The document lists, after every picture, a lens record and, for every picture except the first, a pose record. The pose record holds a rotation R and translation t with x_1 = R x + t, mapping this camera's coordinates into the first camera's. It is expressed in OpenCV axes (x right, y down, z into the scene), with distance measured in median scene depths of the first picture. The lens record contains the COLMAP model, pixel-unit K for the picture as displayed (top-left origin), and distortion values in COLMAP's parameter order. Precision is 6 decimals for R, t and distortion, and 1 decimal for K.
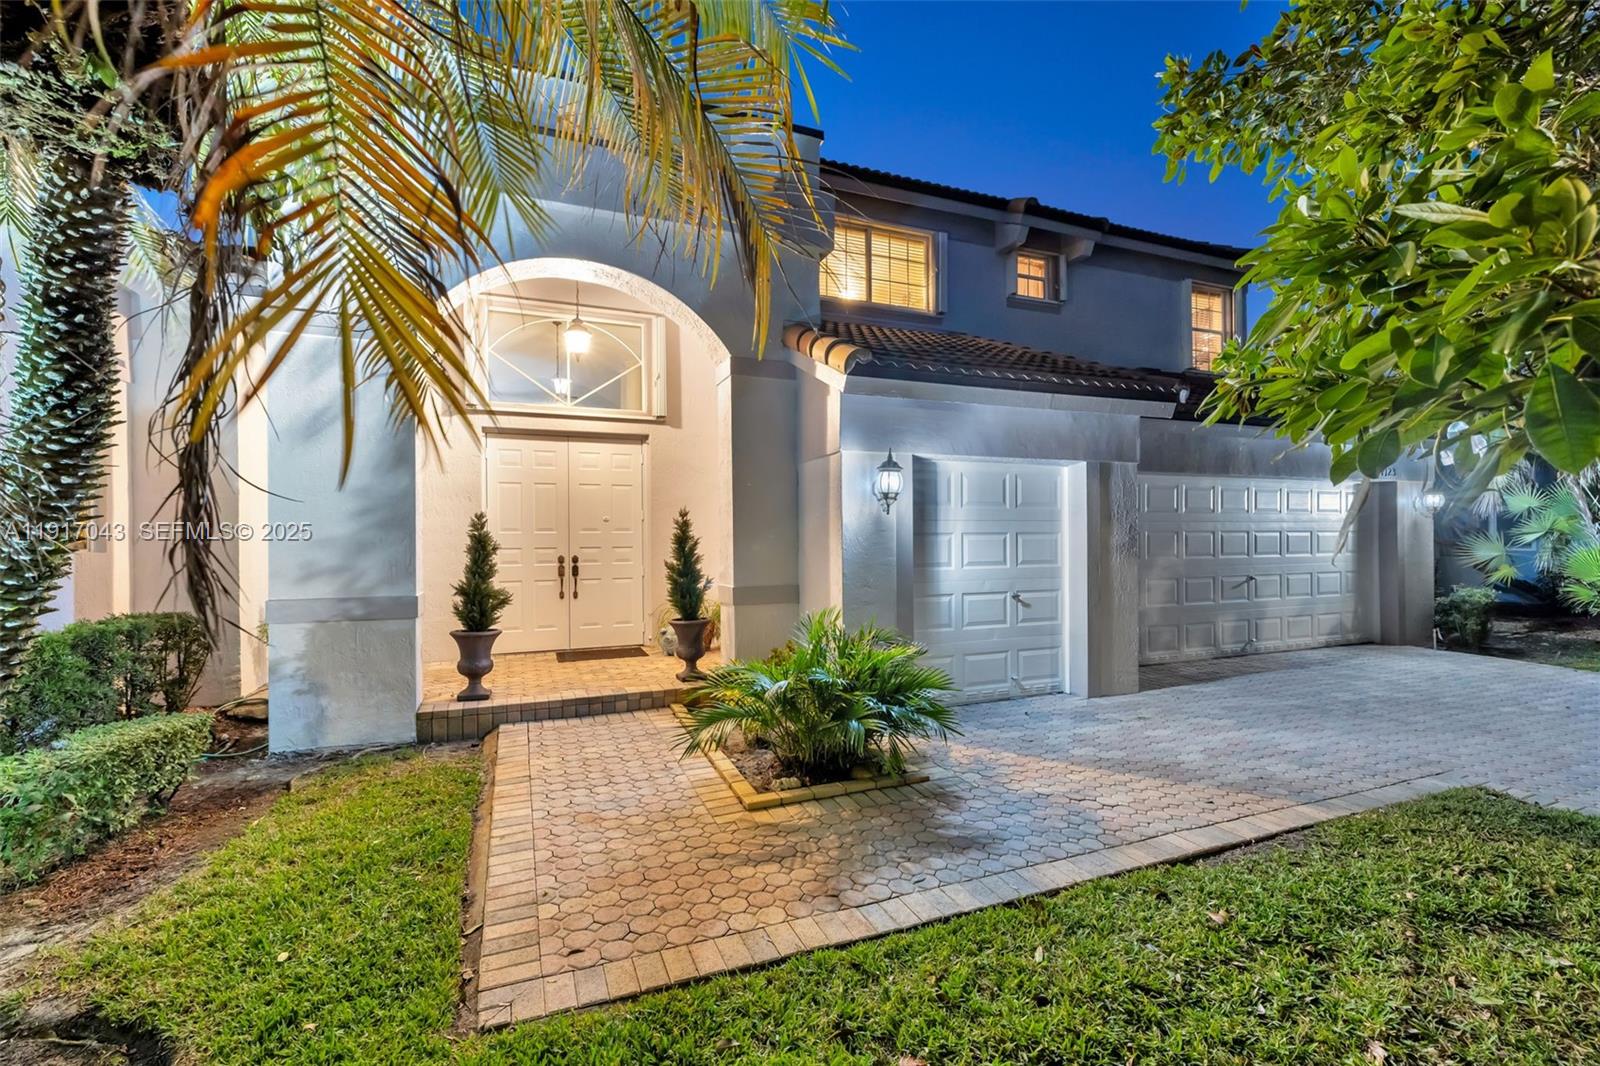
lens RADIAL K [[680.6, 0, 794.8], [0, 680.6, 530.6], [0, 0, 1]] dist [0.001115, 0.000313]
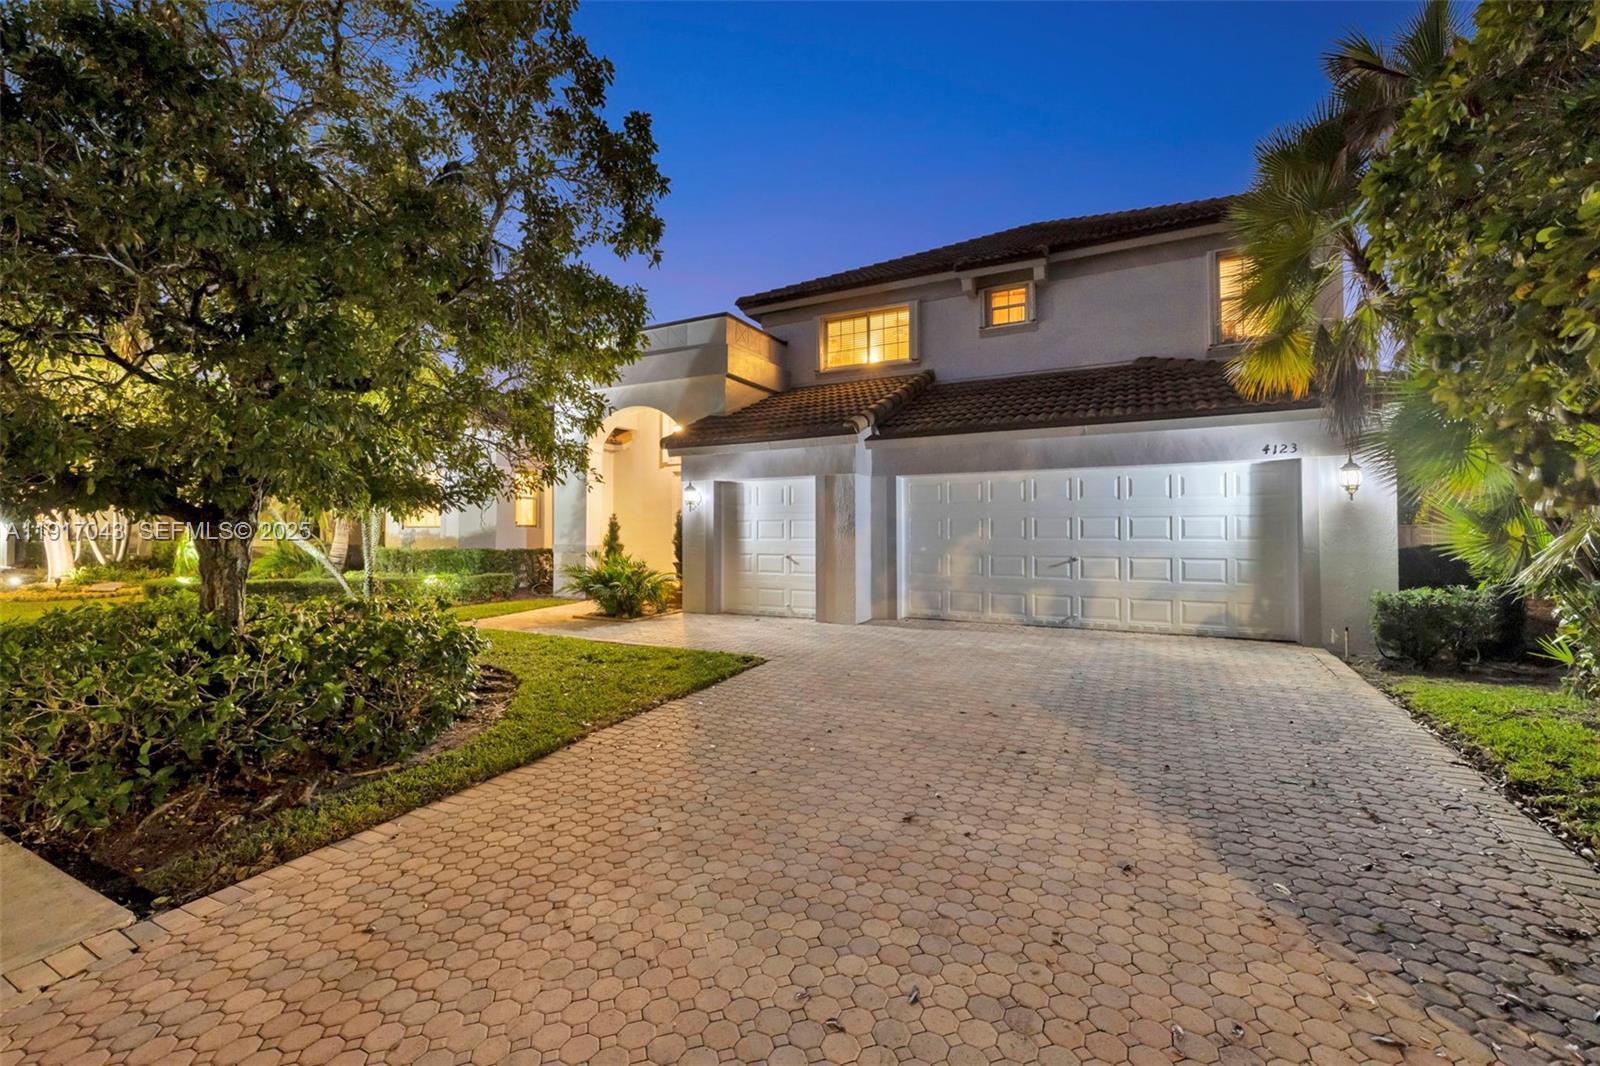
lens RADIAL K [[680.6, 0, 794.8], [0, 680.6, 530.6], [0, 0, 1]] dist [0.001115, 0.000313]
pose [[0.646203, 0.002145, -0.763163, 1.663074], [0.003554, 0.999977, 0.005819, 0.019309], [0.763158, -0.006473, 0.646180, -0.095766]]
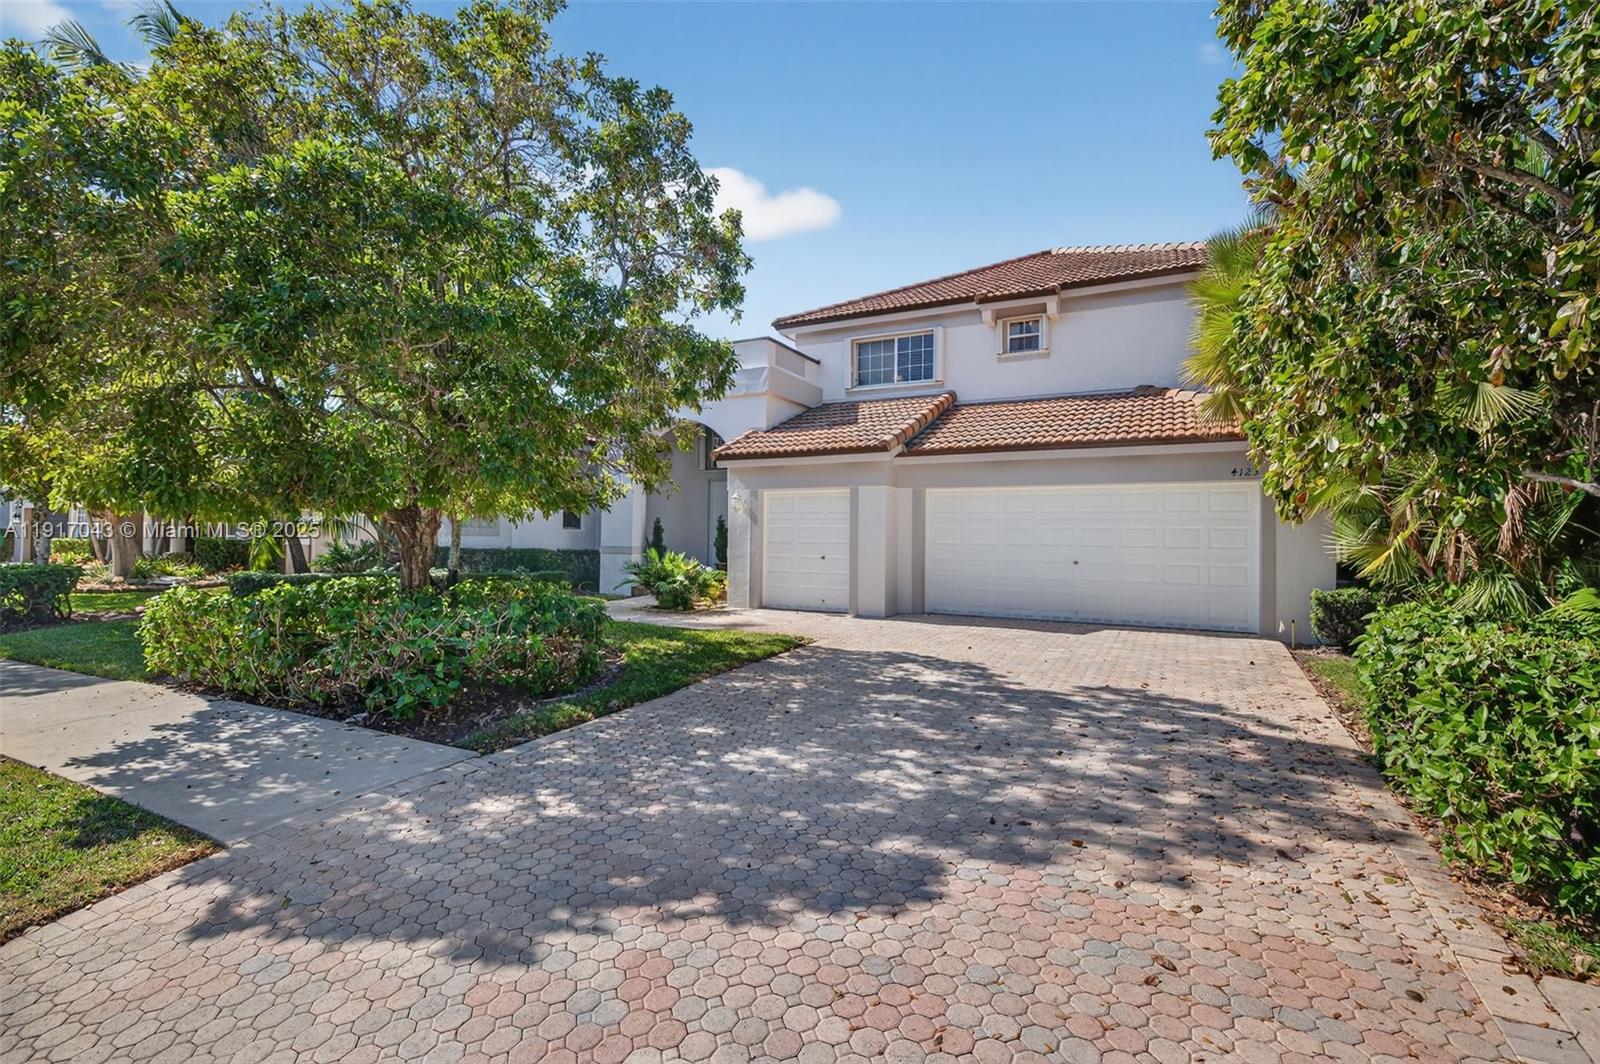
lens RADIAL K [[744.1, 0, 791.4], [0, 744.1, 528.5], [0, 0, 1]] dist [0.000200, 0.000078]
pose [[0.638163, 0.001231, -0.769900, 1.910156], [-0.010456, 0.999920, -0.007068, 0.026777], [0.769830, 0.012560, 0.638125, -0.426520]]
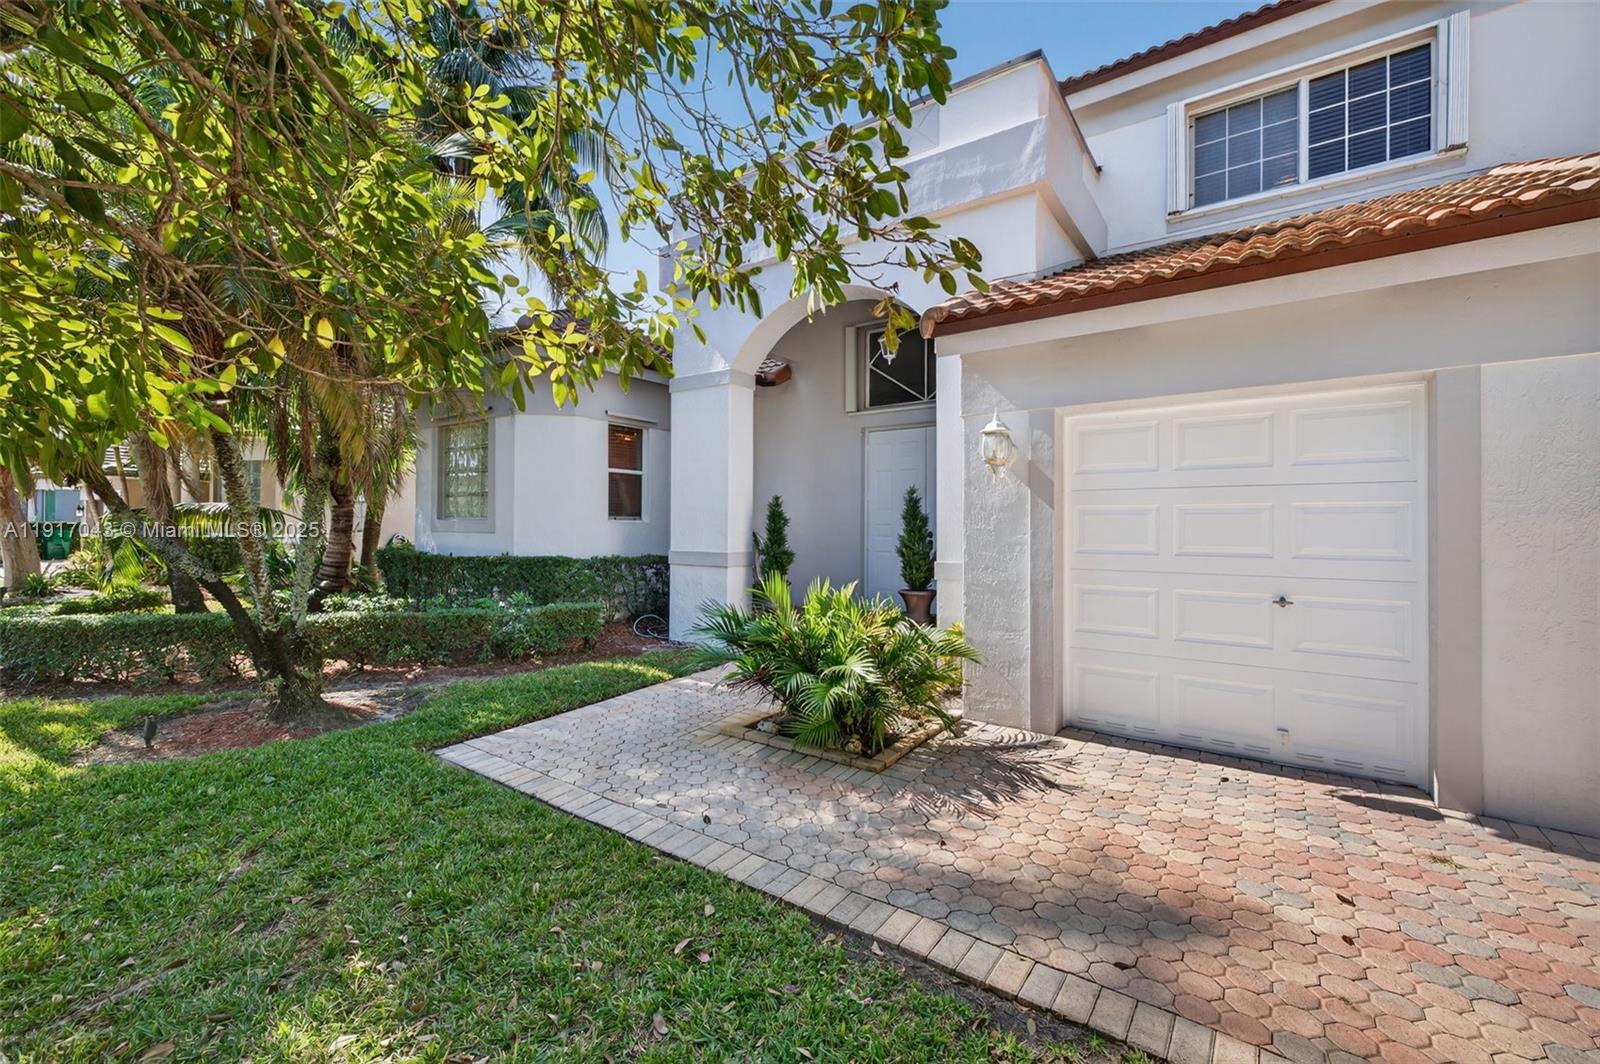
lens RADIAL K [[655.7, 0, 801.9], [0, 655.7, 512.5], [0, 0, 1]] dist [0.000754, 0.000220]
pose [[0.546047, -0.007079, -0.837725, 0.590590], [0.000503, 0.999967, -0.008123, 0.014246], [0.837754, 0.004014, 0.546032, 0.287511]]
